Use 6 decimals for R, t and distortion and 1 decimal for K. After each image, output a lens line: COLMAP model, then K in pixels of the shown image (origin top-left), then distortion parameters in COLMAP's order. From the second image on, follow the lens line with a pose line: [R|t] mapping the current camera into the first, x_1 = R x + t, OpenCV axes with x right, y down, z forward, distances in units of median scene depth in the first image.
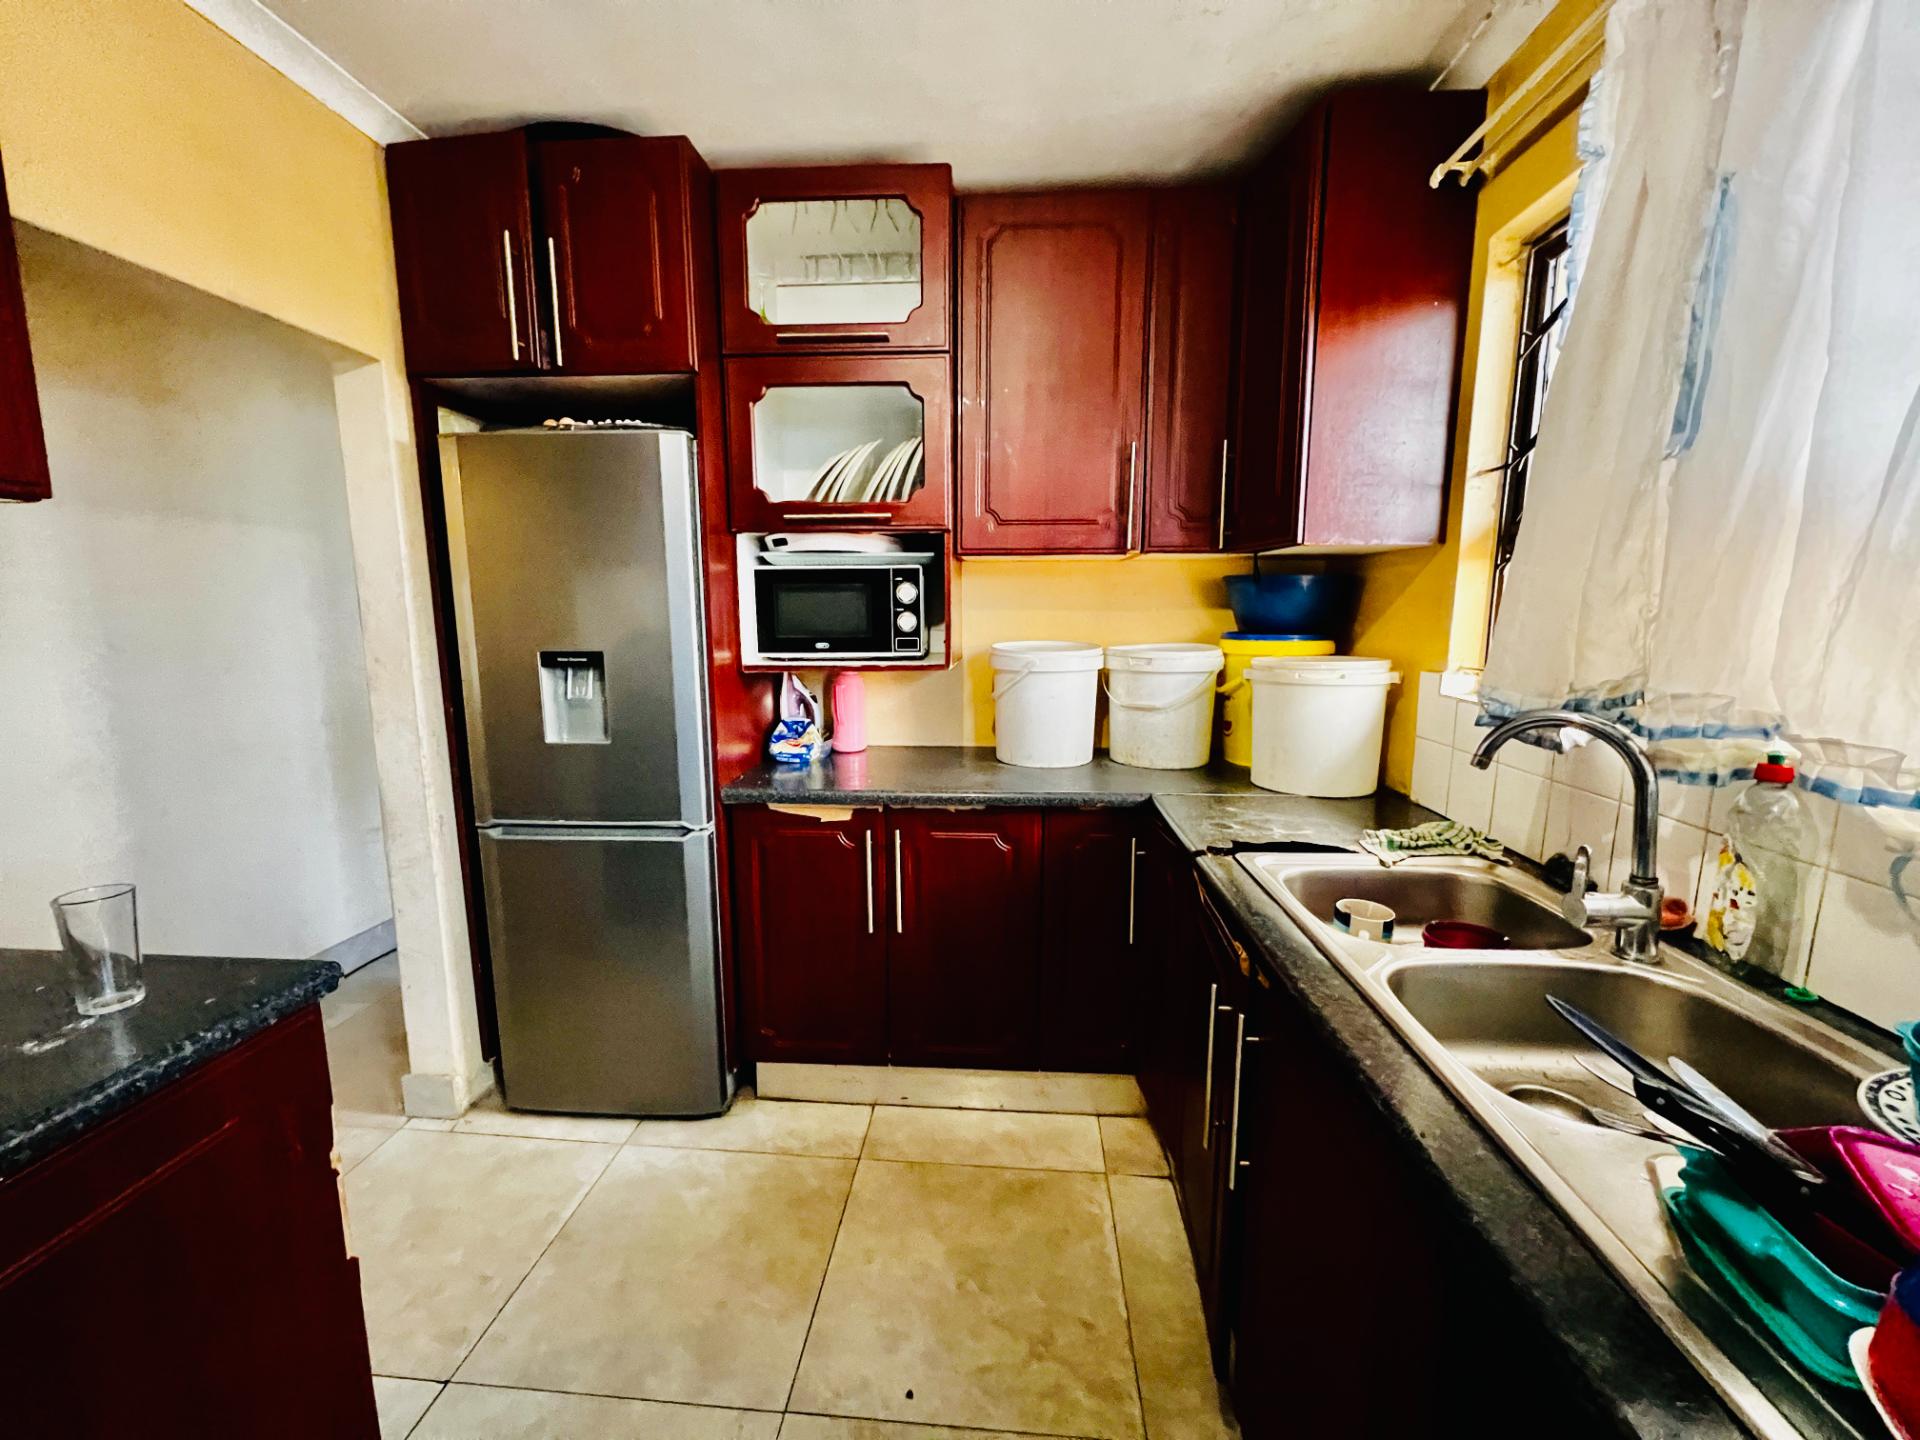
lens RADIAL K [[766.3, 0, 957.4], [0, 766.3, 718.7], [0, 0, 1]] dist [-0.001536, 0.000262]
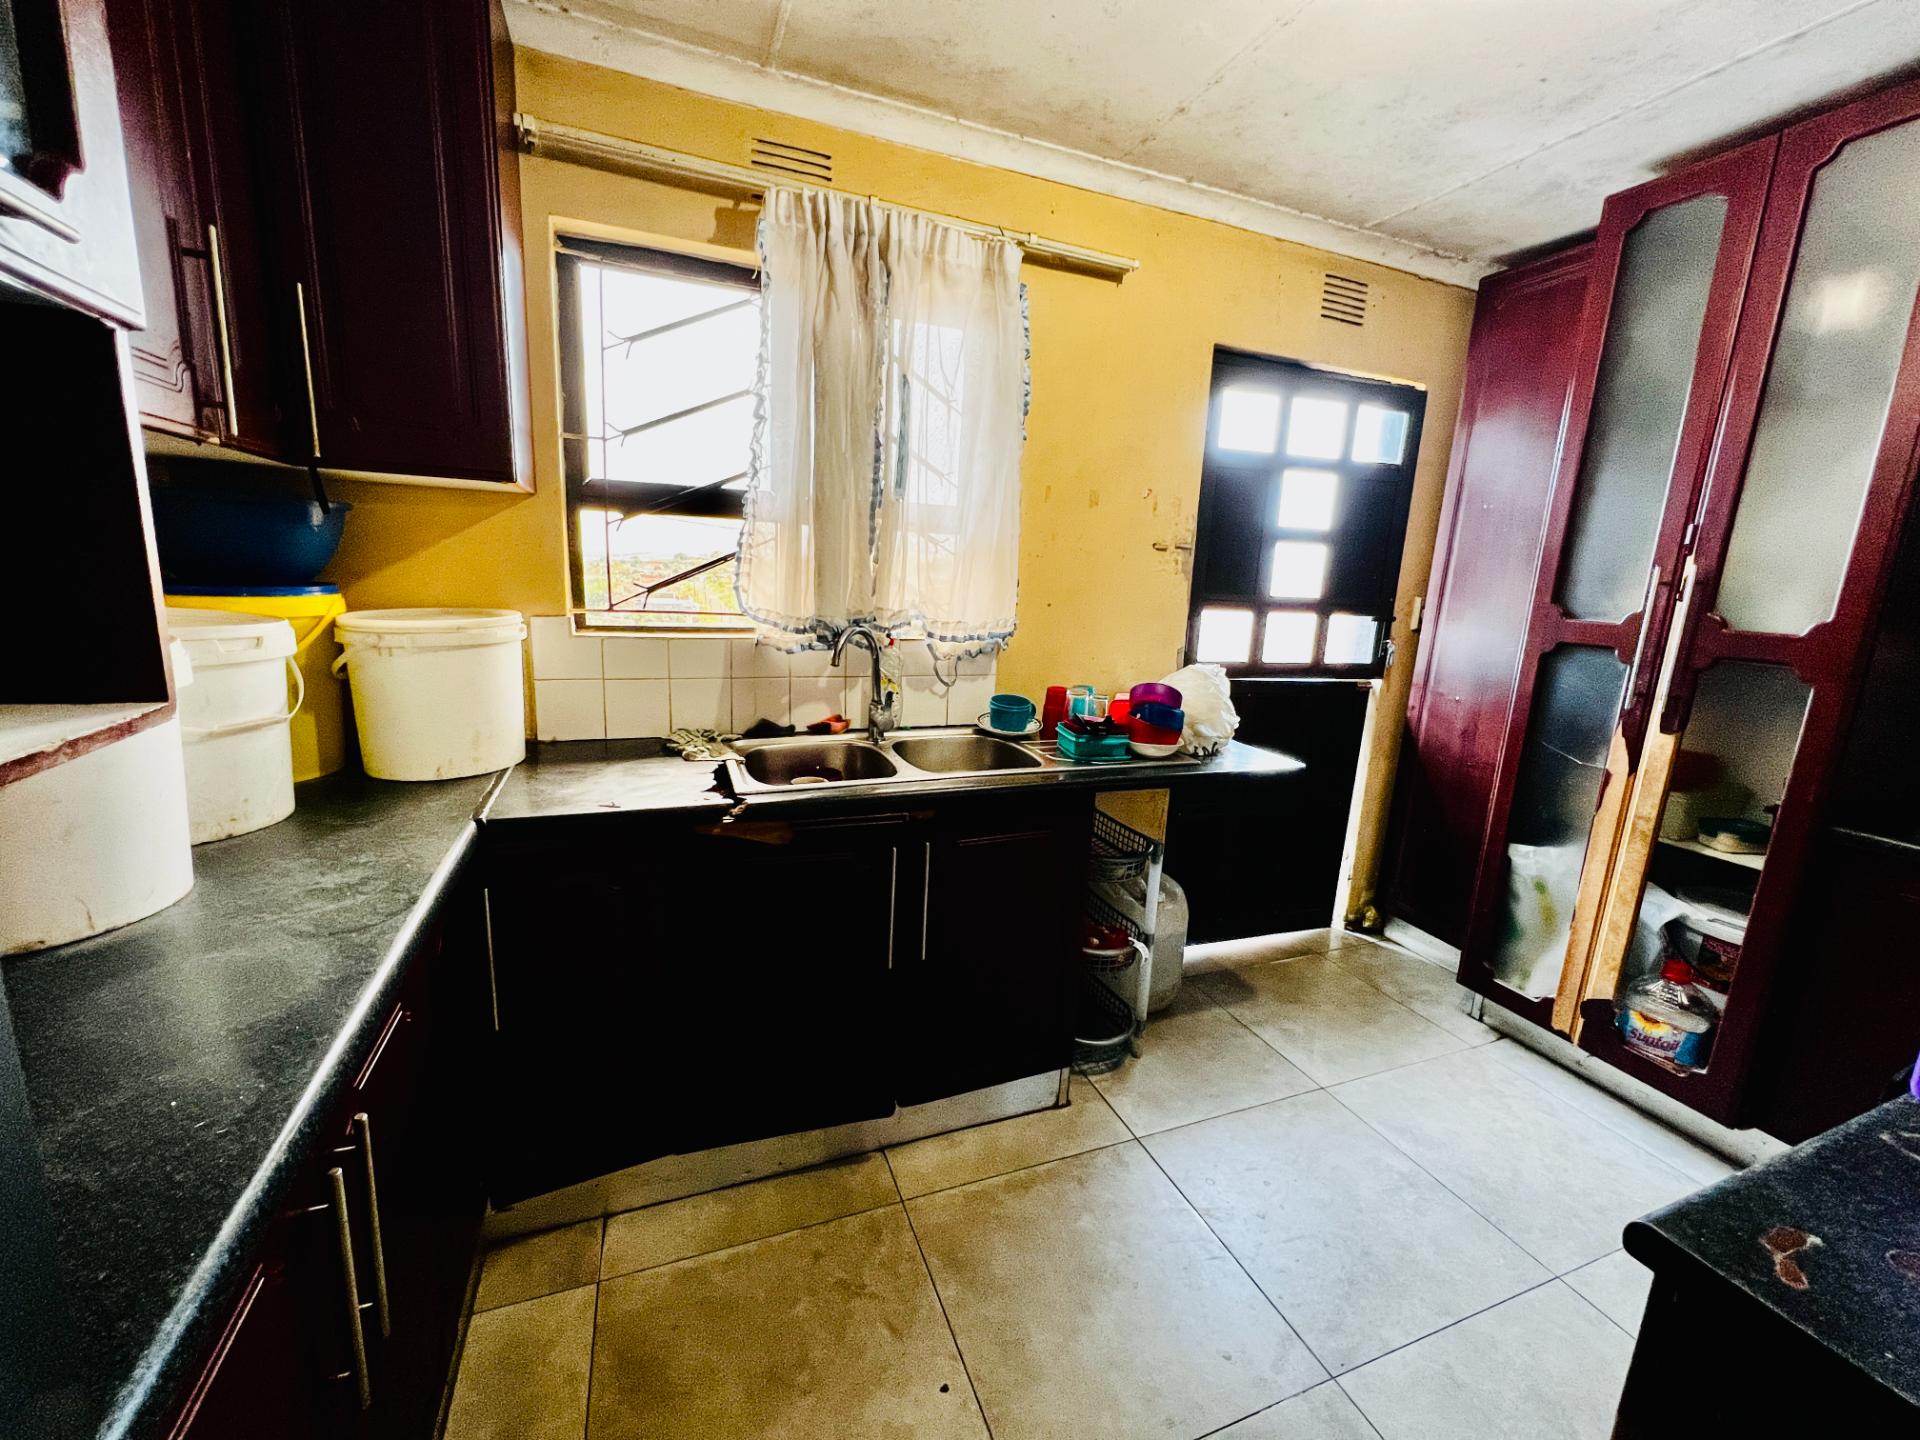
lens RADIAL K [[766.3, 0, 957.4], [0, 766.3, 718.7], [0, 0, 1]] dist [-0.001536, 0.000262]
pose [[-0.433105, -0.195548, 0.879876, -0.707316], [0.089563, 0.962014, 0.257889, -0.177118], [-0.896883, 0.190497, -0.399140, 1.125067]]
